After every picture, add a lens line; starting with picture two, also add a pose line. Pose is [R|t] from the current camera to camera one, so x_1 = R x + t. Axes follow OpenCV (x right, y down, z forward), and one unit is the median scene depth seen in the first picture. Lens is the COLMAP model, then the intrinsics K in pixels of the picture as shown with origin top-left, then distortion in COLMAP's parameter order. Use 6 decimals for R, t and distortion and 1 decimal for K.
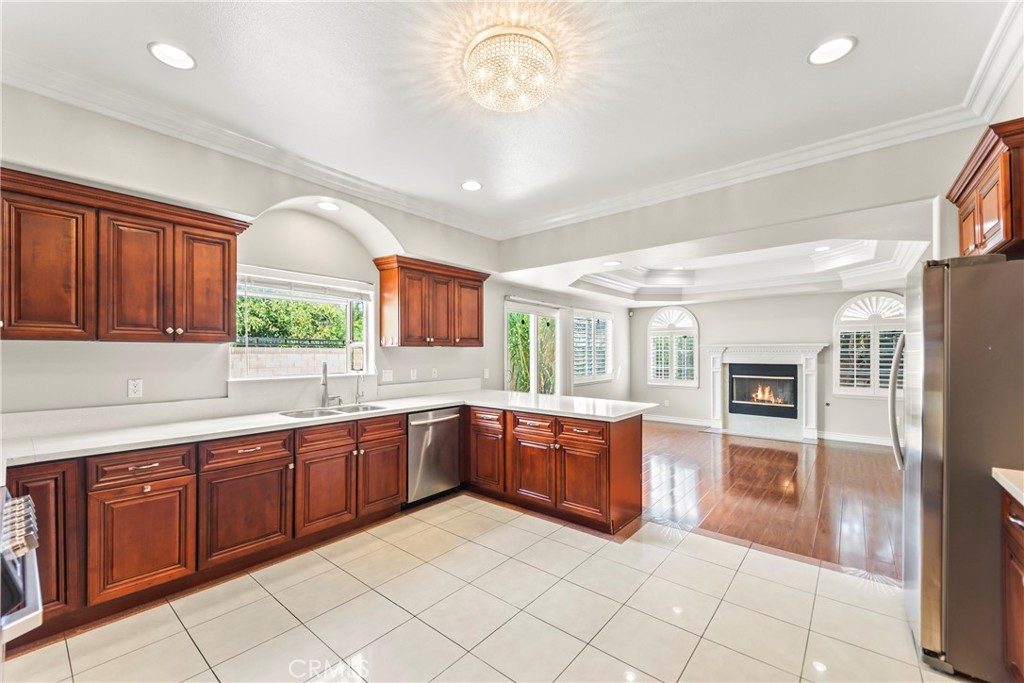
lens RADIAL K [[412.9, 0, 504.0], [0, 412.9, 350.1], [0, 0, 1]] dist [0.017755, -0.000083]
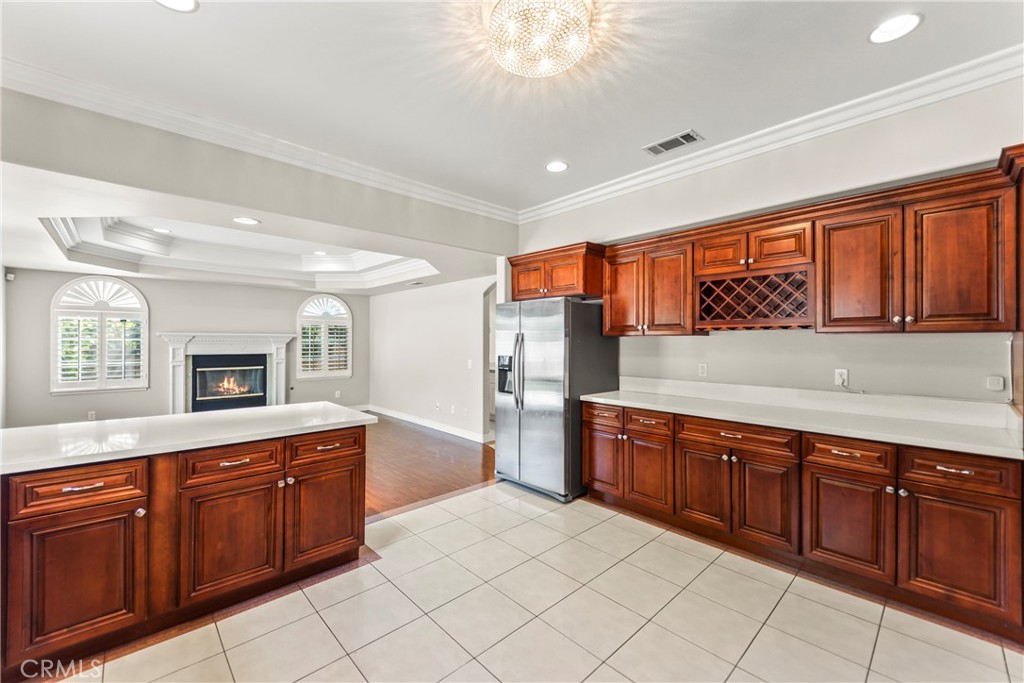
lens RADIAL K [[412.9, 0, 504.7], [0, 412.9, 339.5], [0, 0, 1]] dist [0.017755, -0.000083]
pose [[0.121561, 0.006009, 0.992566, -0.267721], [-0.007311, 0.999960, -0.005159, -0.000243], [-0.992557, -0.006630, 0.121600, 0.293159]]
